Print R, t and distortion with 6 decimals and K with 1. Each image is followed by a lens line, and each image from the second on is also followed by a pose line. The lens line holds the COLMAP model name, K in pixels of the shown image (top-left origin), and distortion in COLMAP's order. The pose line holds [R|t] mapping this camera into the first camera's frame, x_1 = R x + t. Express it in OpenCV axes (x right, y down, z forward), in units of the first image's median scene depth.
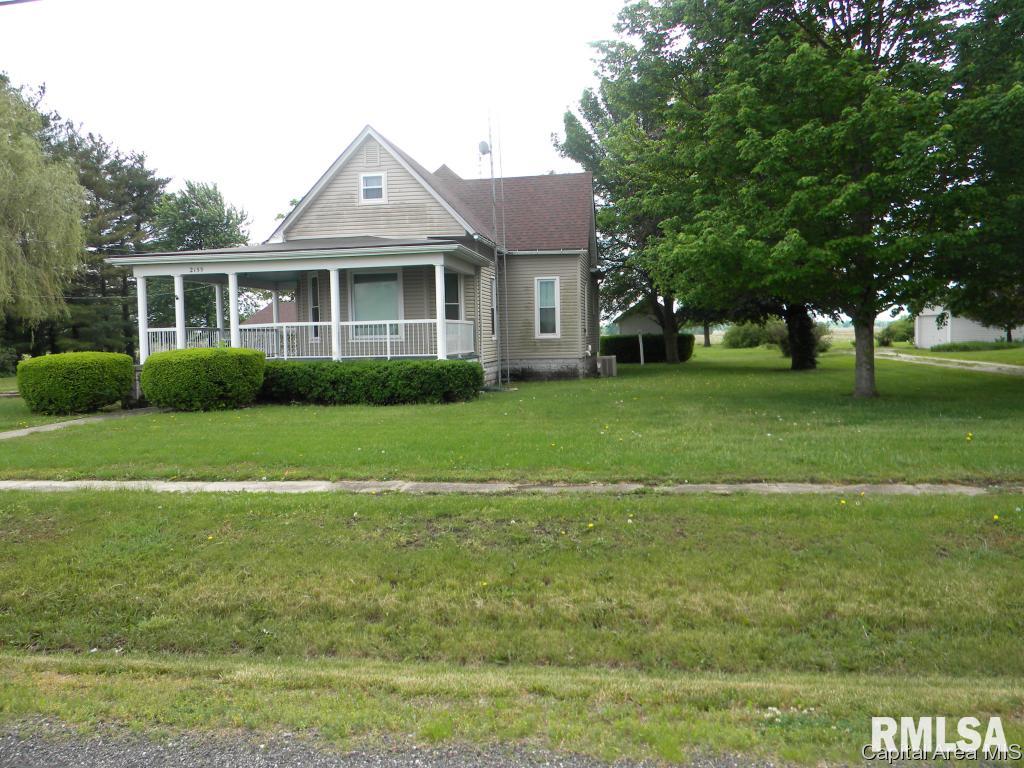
lens RADIAL K [[828.8, 0, 506.7], [0, 828.8, 378.5], [0, 0, 1]] dist [0.036249, 0.000970]
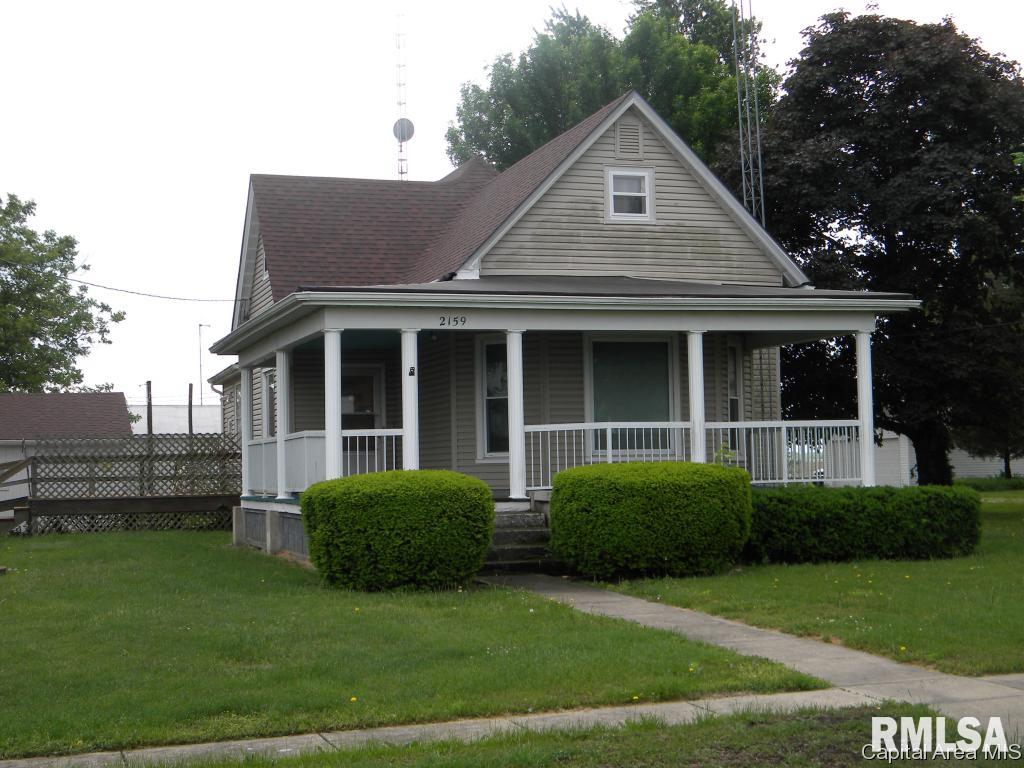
lens RADIAL K [[1552.5, 0, 512.0], [0, 1552.5, 384.0], [0, 0, 1]] dist [-0.008036, 0.876382]
pose [[0.887985, 0.029782, 0.458907, -0.786654], [0.022672, 0.993852, -0.108369, 0.018733], [-0.459313, 0.106635, 0.881851, 0.102933]]
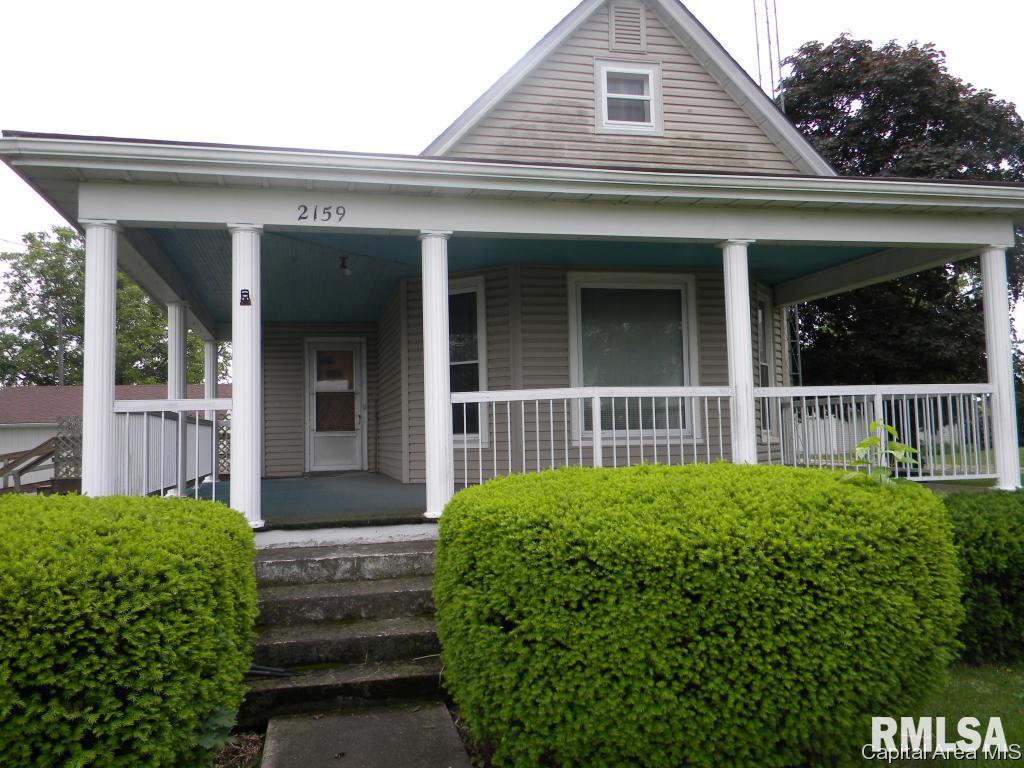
lens RADIAL K [[828.8, 0, 506.7], [0, 828.8, 378.5], [0, 0, 1]] dist [0.036249, 0.000970]
pose [[0.920067, 0.028360, 0.390734, -0.423017], [0.022292, 0.991970, -0.124491, -0.028391], [-0.391127, 0.123250, 0.912047, 0.688271]]
